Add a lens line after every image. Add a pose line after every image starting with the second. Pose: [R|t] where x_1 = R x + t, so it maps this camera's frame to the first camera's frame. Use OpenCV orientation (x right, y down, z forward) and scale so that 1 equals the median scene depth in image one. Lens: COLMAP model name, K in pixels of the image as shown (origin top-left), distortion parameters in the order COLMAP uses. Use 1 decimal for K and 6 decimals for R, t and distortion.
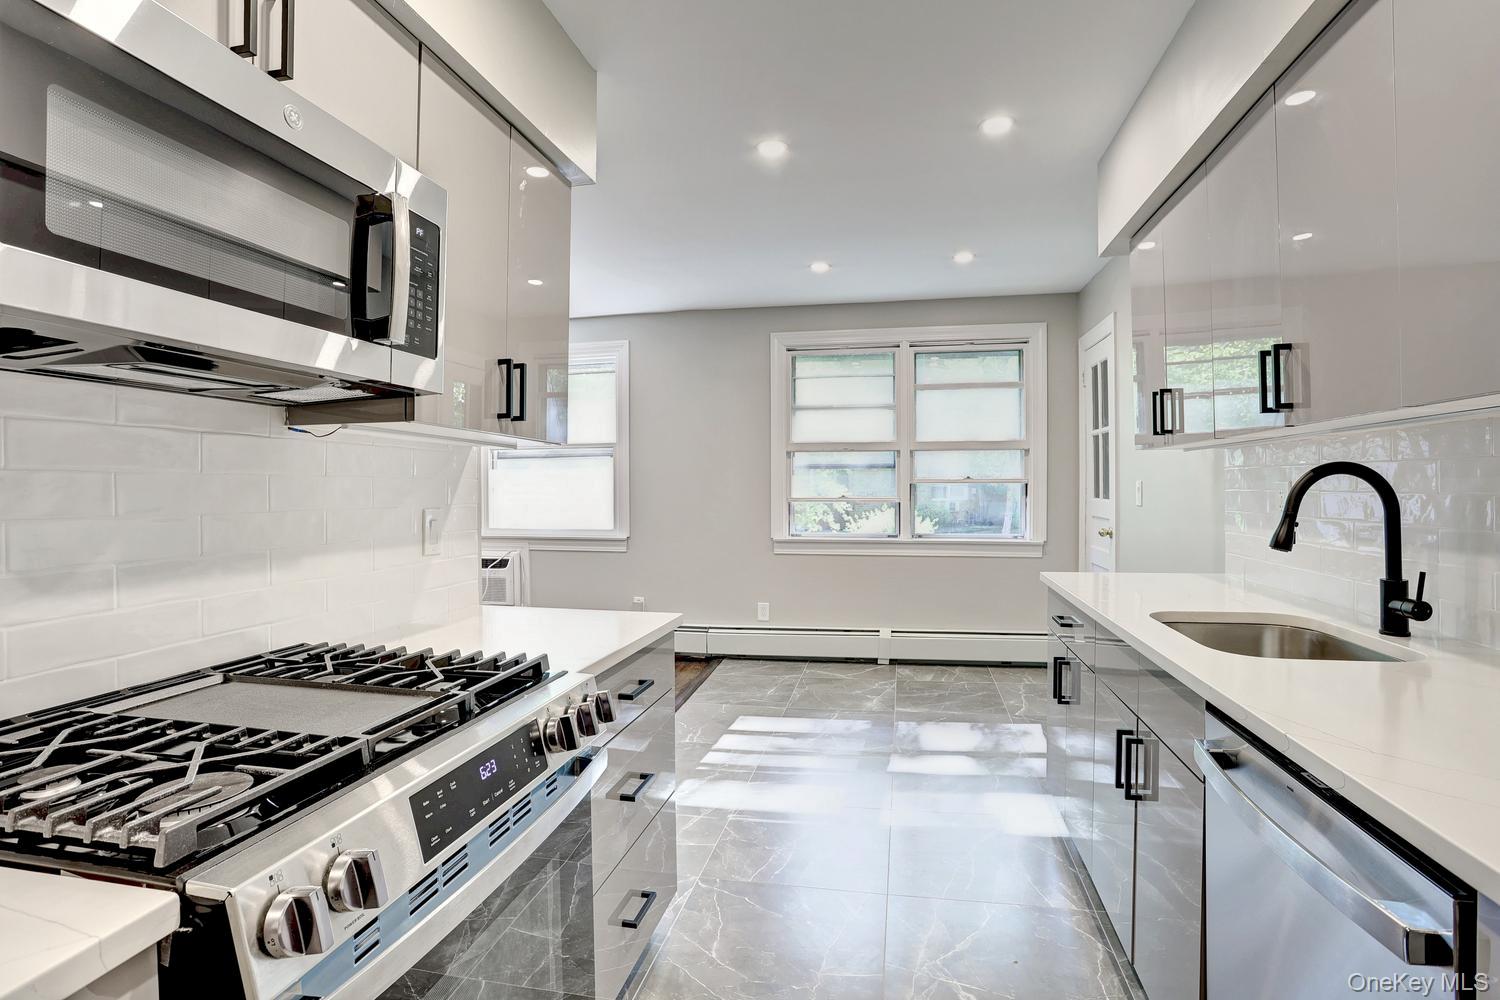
lens RADIAL K [[730.2, 0, 754.6], [0, 730.2, 489.1], [0, 0, 1]] dist [-0.052577, 0.014906]
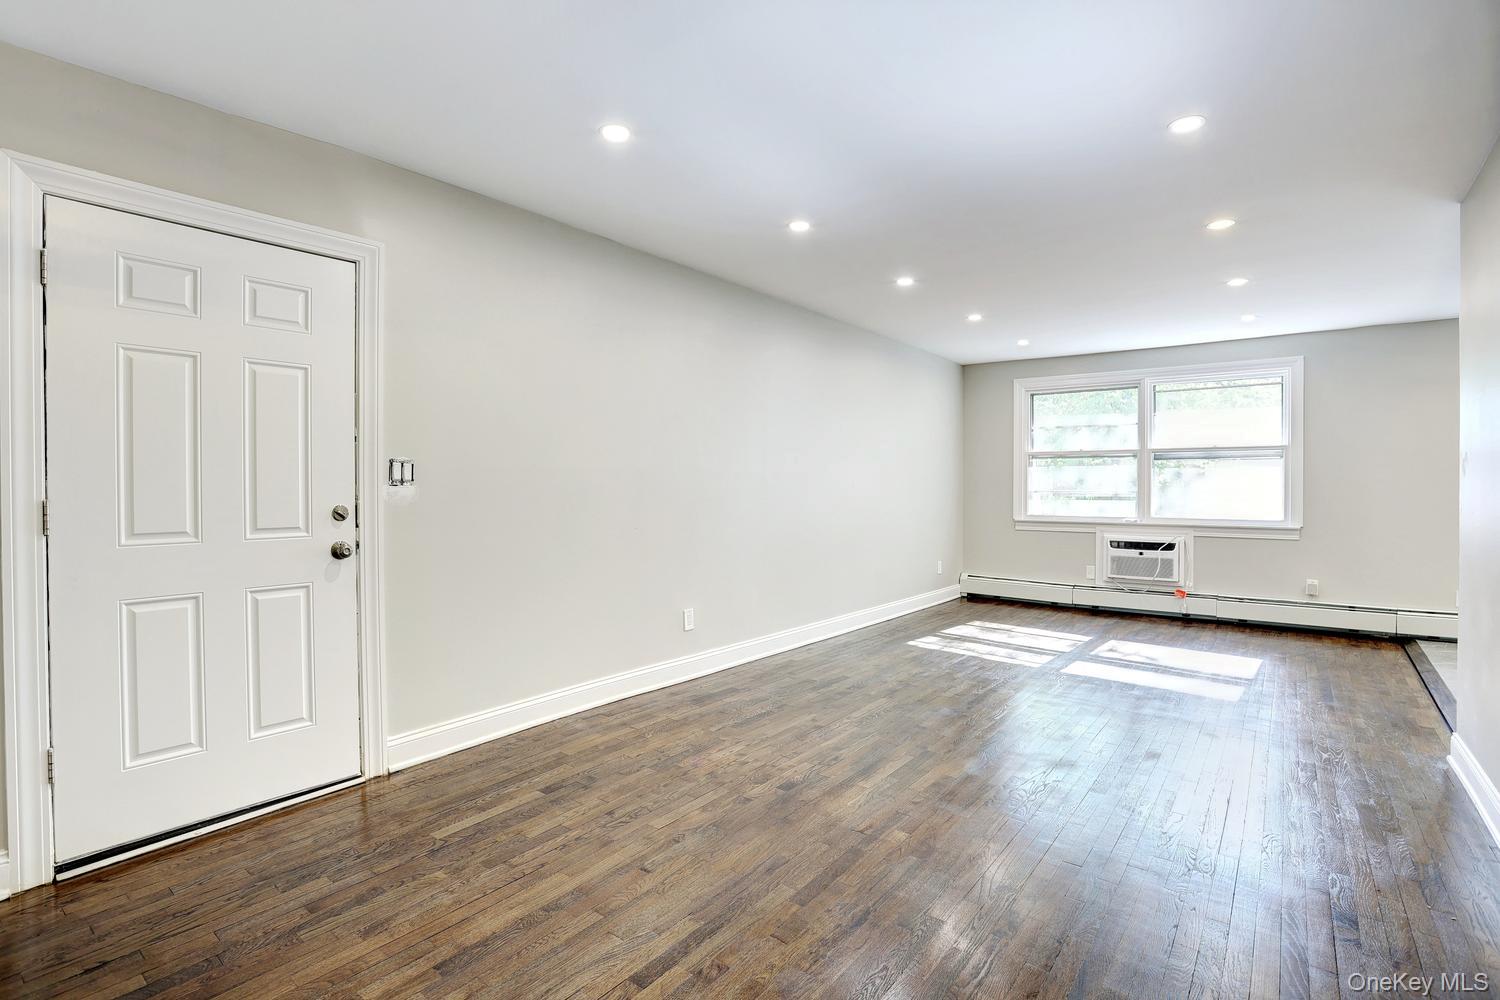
lens RADIAL K [[730.2, 0, 740.2], [0, 730.2, 493.3], [0, 0, 1]] dist [-0.052577, 0.014906]
pose [[0.889845, 0.007478, -0.456202, -0.613984], [-0.005186, 0.999967, 0.006276, 0.013433], [0.456234, -0.003219, 0.889854, -0.547340]]
